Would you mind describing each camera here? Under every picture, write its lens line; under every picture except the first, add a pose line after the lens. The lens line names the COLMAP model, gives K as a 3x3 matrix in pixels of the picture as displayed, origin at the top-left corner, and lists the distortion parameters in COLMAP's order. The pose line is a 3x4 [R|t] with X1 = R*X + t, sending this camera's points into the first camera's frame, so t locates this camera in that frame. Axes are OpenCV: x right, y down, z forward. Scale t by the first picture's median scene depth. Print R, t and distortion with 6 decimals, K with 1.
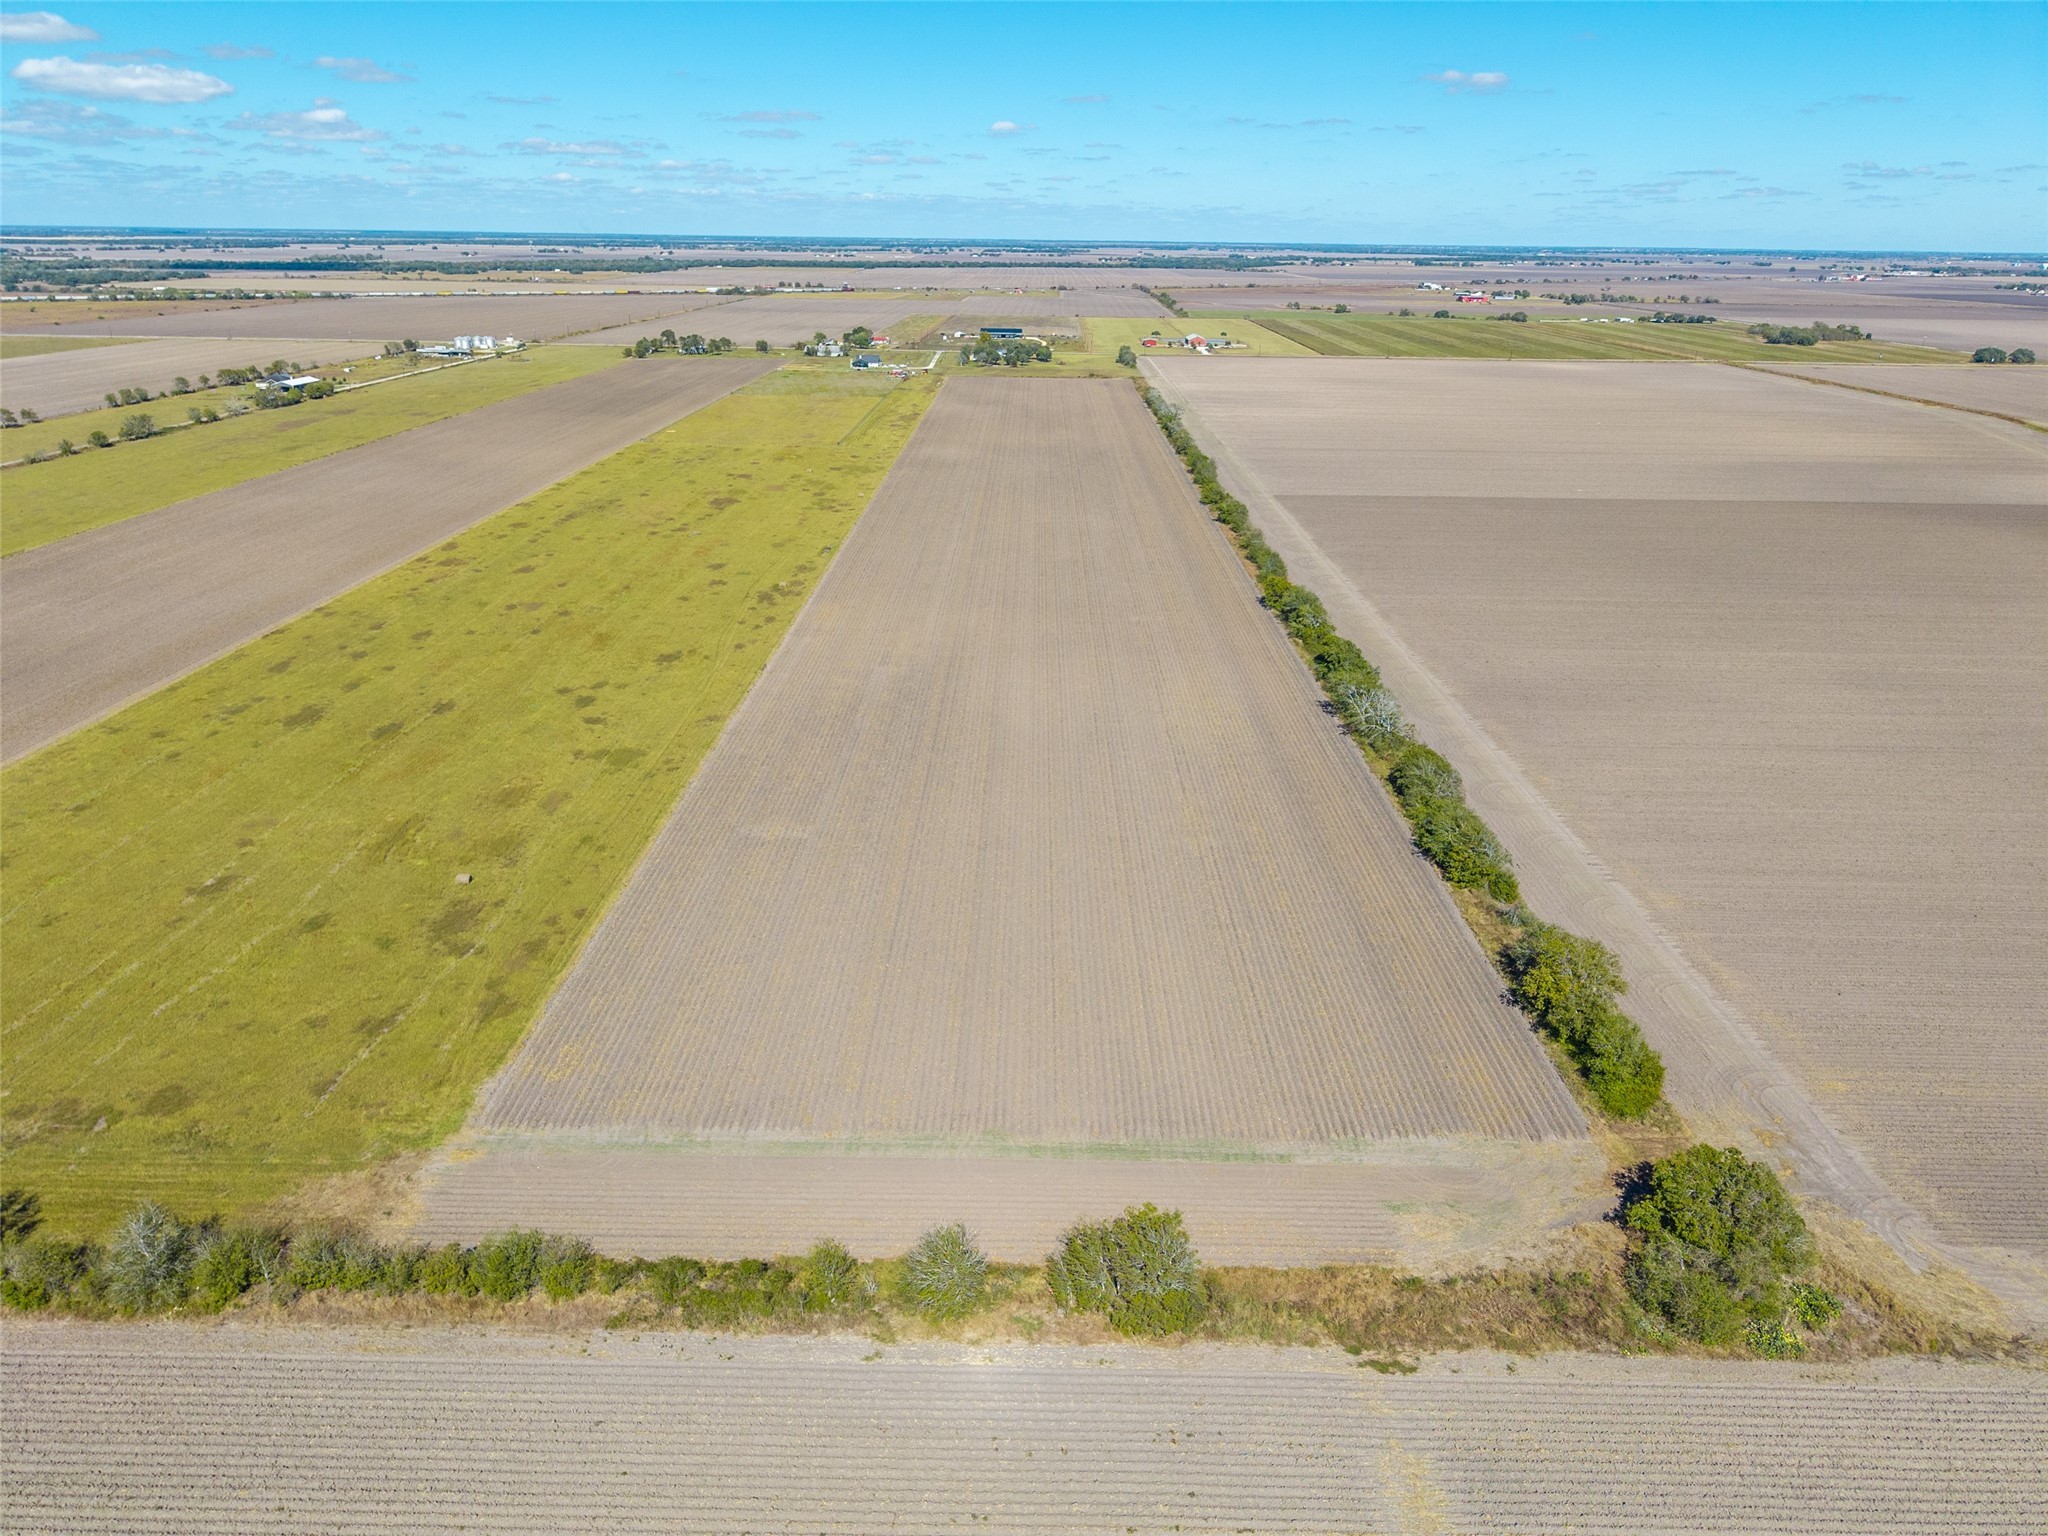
lens RADIAL K [[1366.0, 0, 1024.0], [0, 1366.0, 768.0], [0, 0, 1]] dist [0.015210, -0.005363]
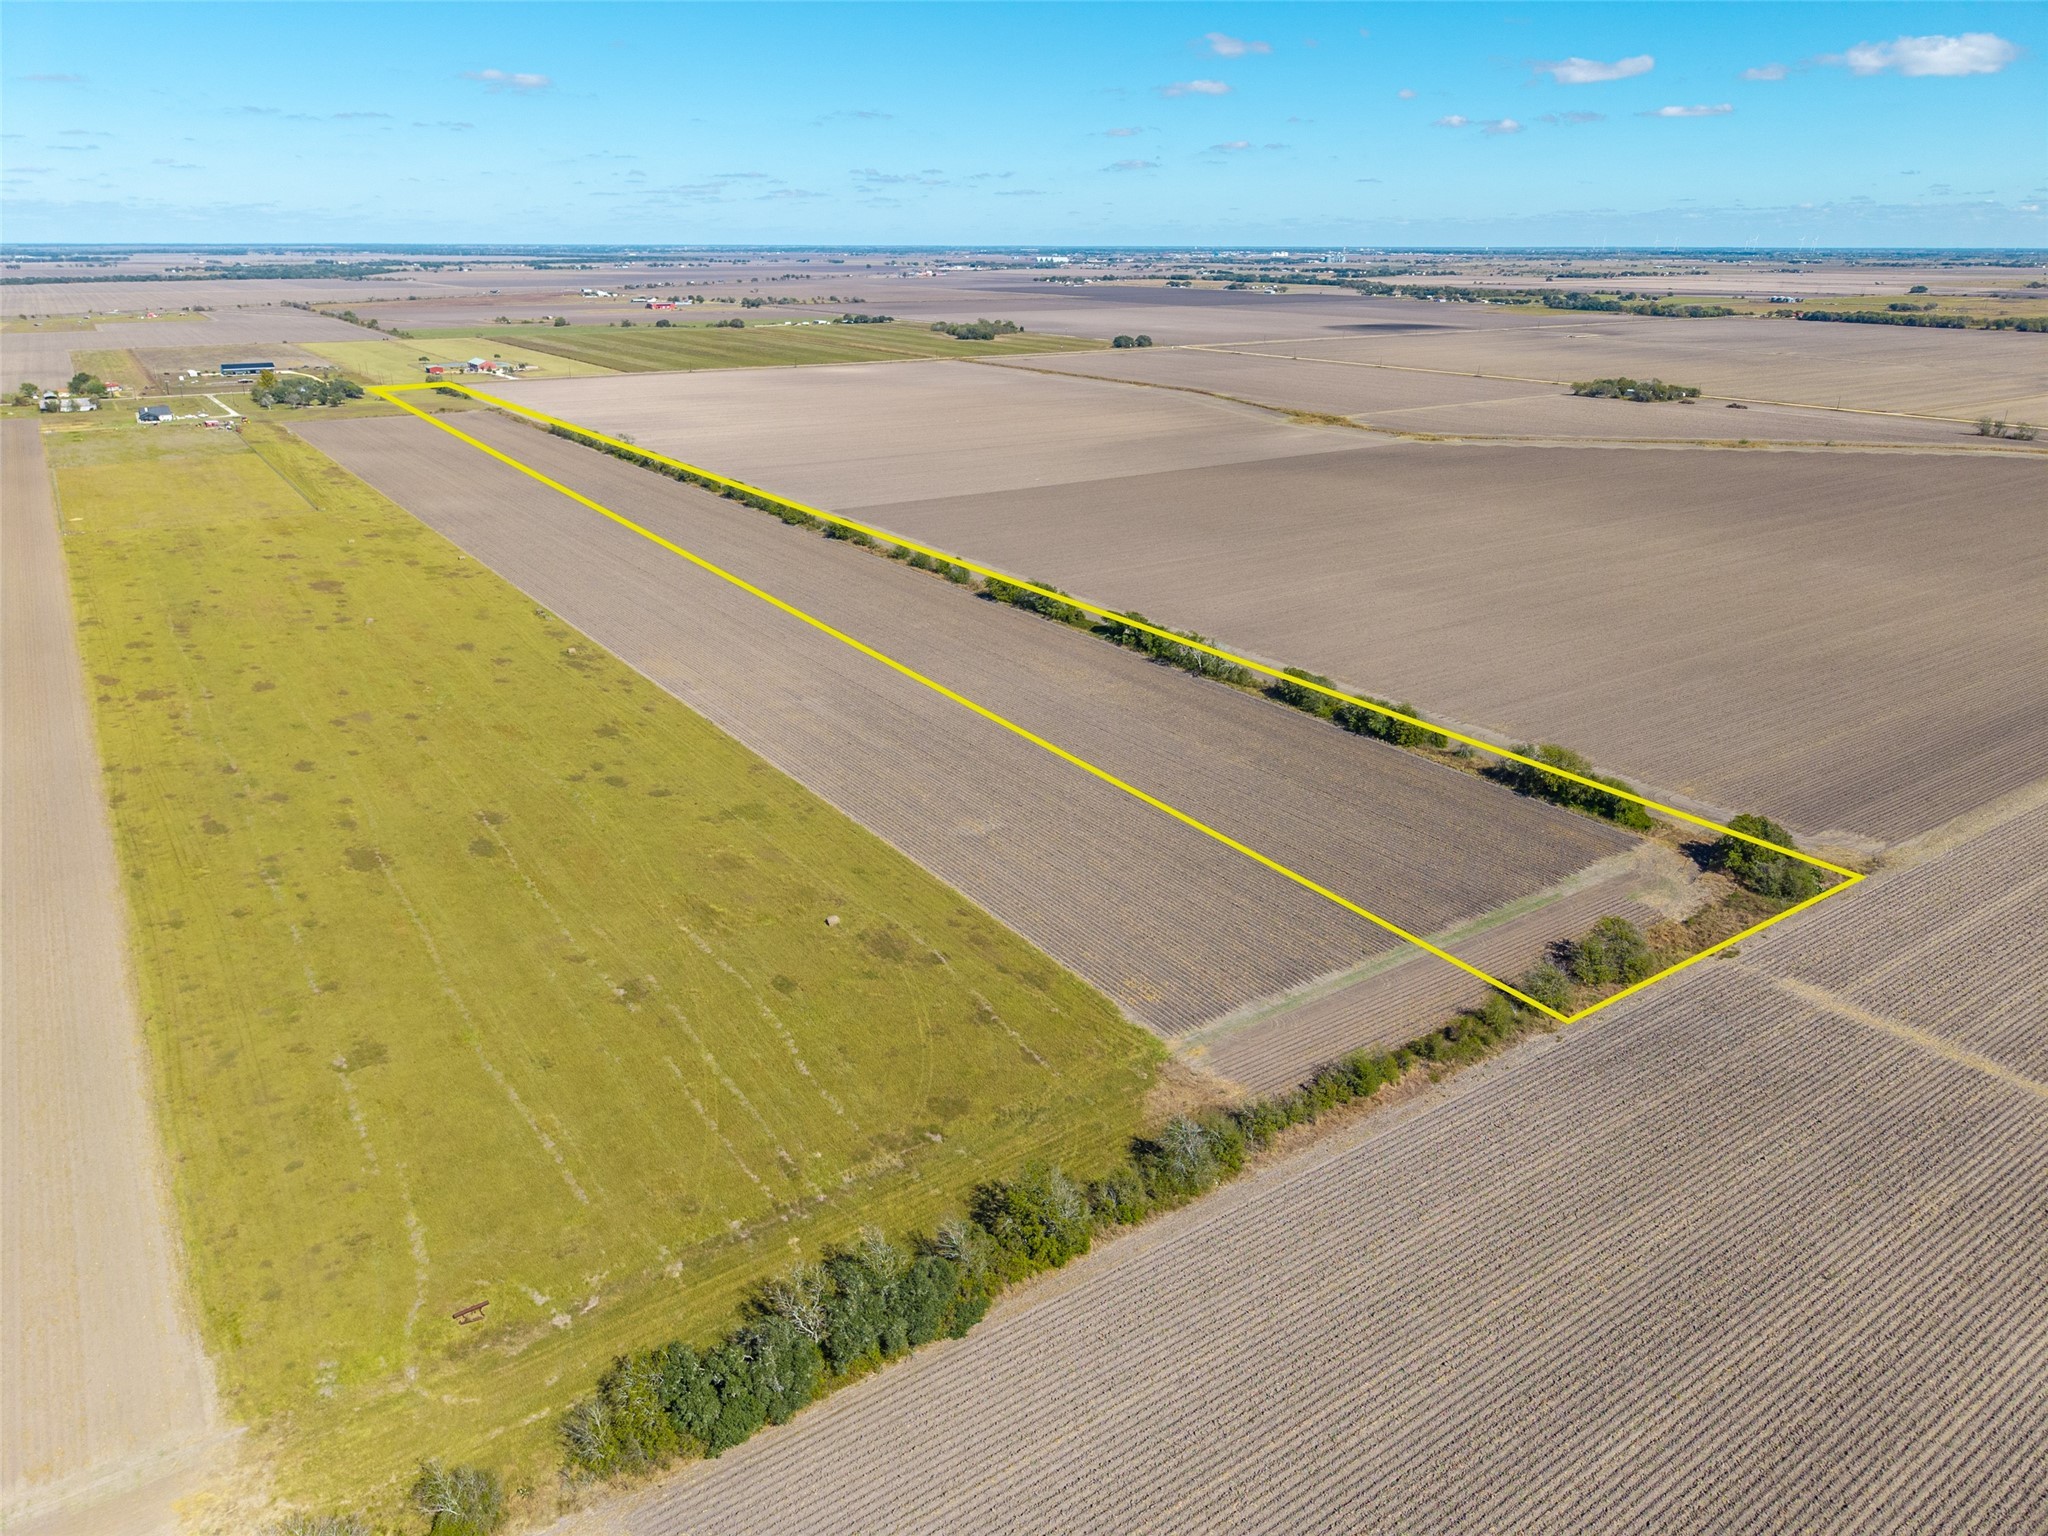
lens RADIAL K [[1352.1, 0, 1024.0], [0, 1352.1, 768.0], [0, 0, 1]] dist [0.010794, -0.008863]
pose [[0.819759, -0.218211, 0.529508, -0.594724], [0.216027, 0.974087, 0.066980, -0.059190], [-0.530403, 0.059480, 0.845657, -0.029550]]
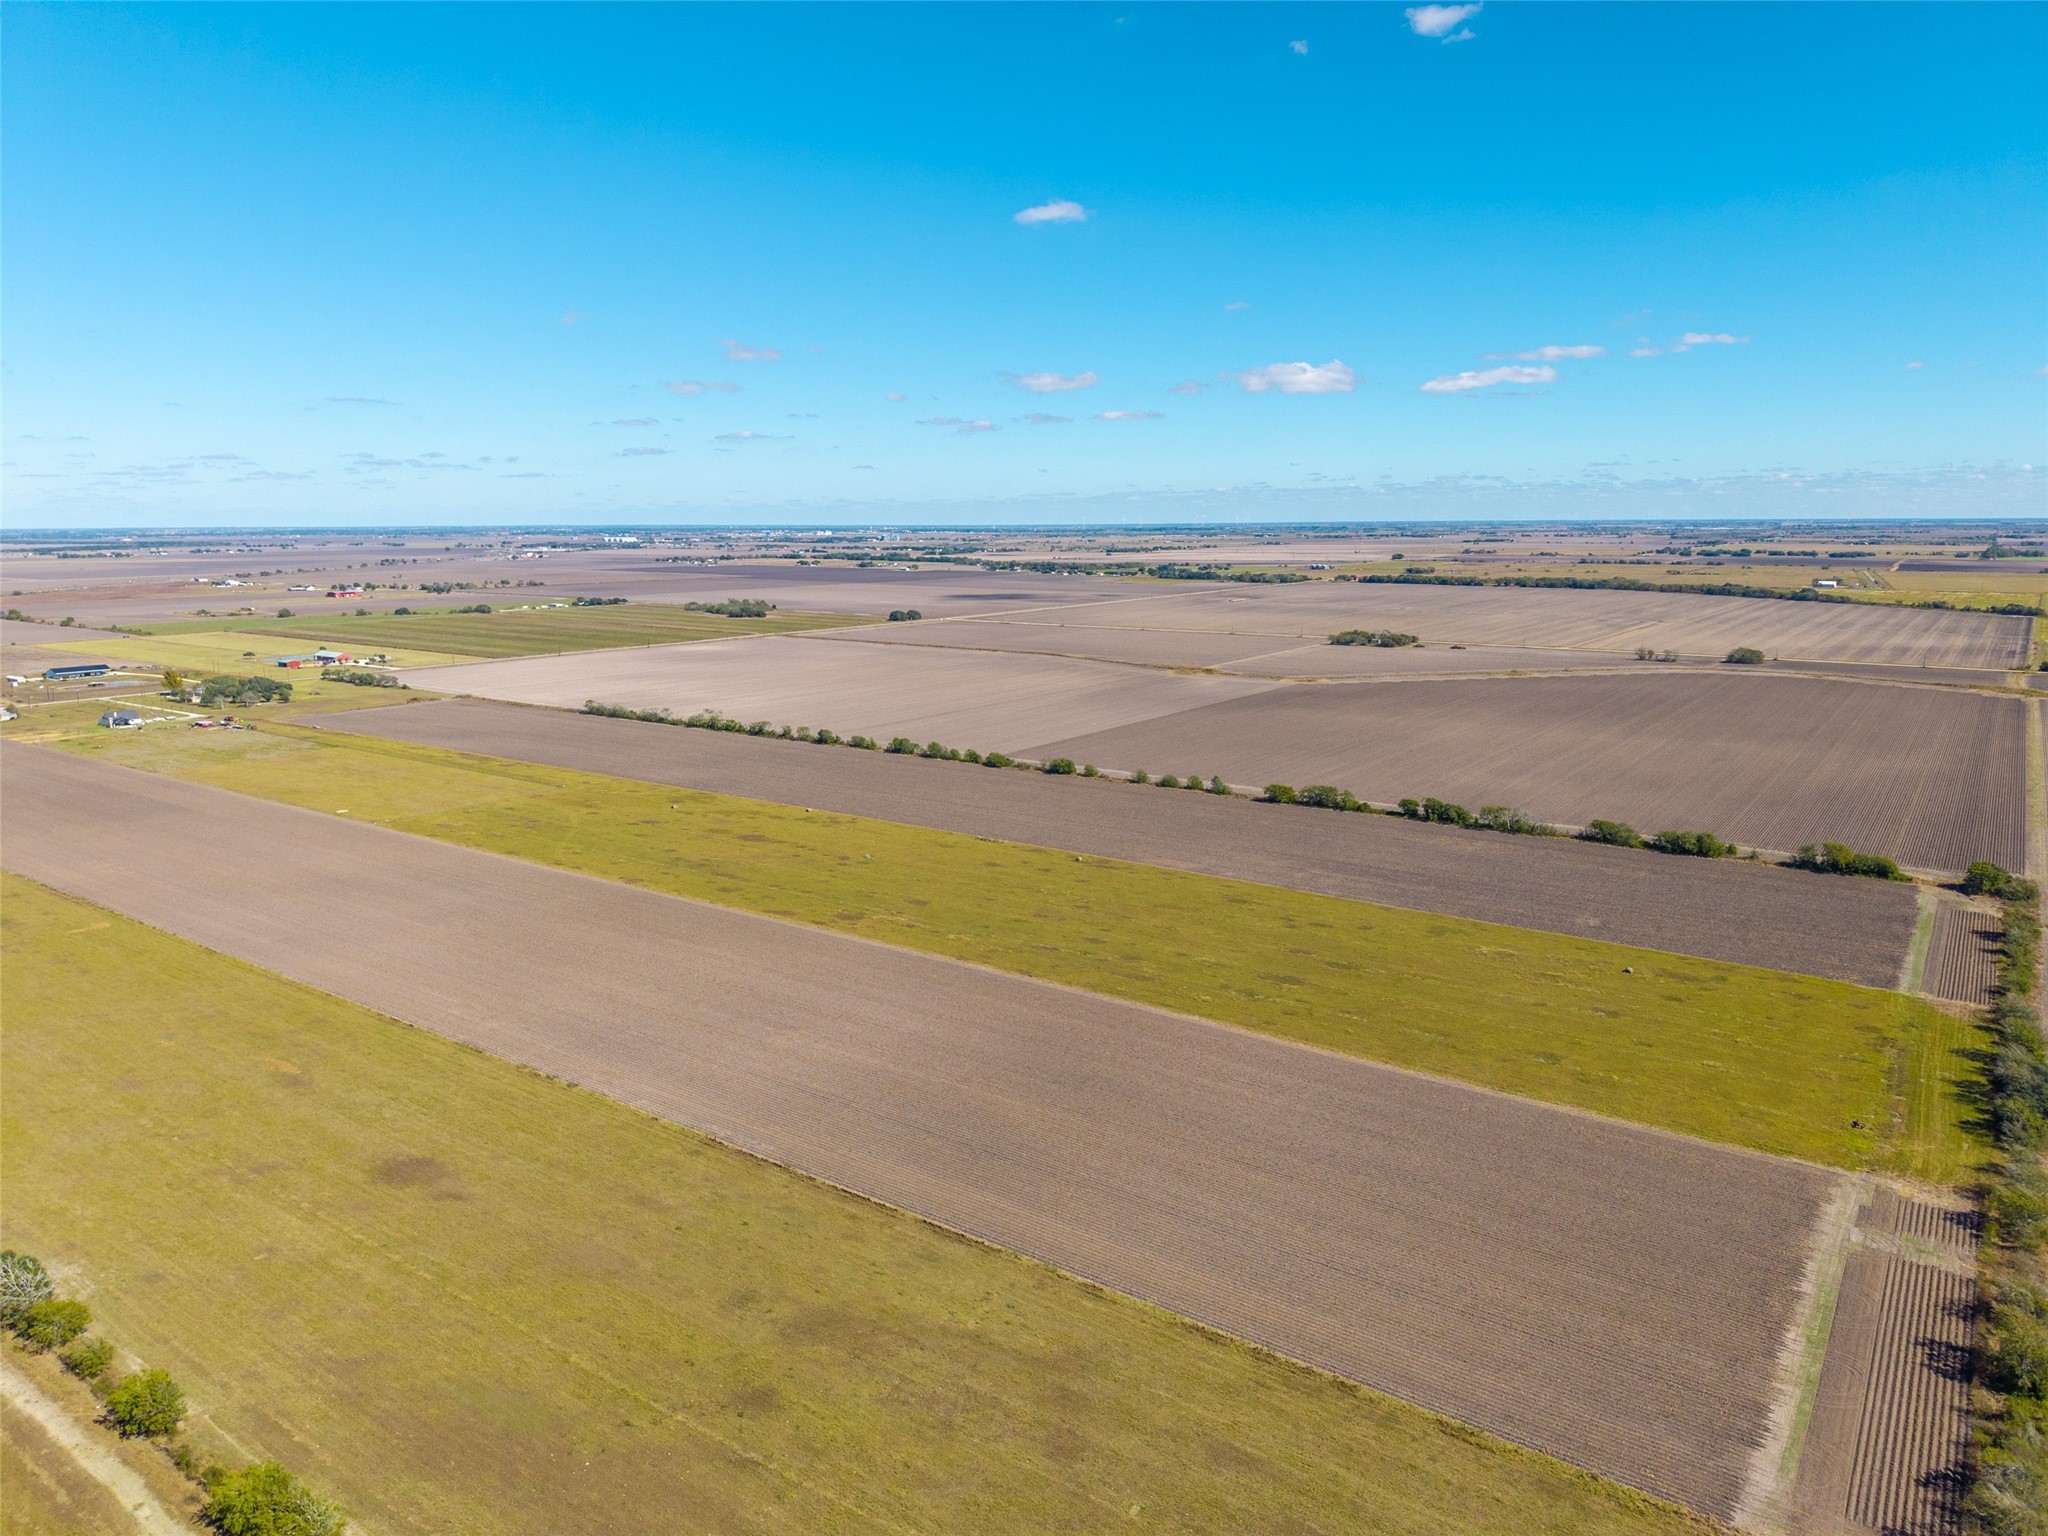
lens RADIAL K [[1317.7, 0, 1024.0], [0, 1317.7, 768.0], [0, 0, 1]] dist [0.075206, -0.112643]
pose [[0.587563, -0.165153, 0.792145, -1.573633], [0.306570, 0.951405, -0.029038, -0.260006], [-0.748855, 0.259910, 0.609641, 0.321168]]
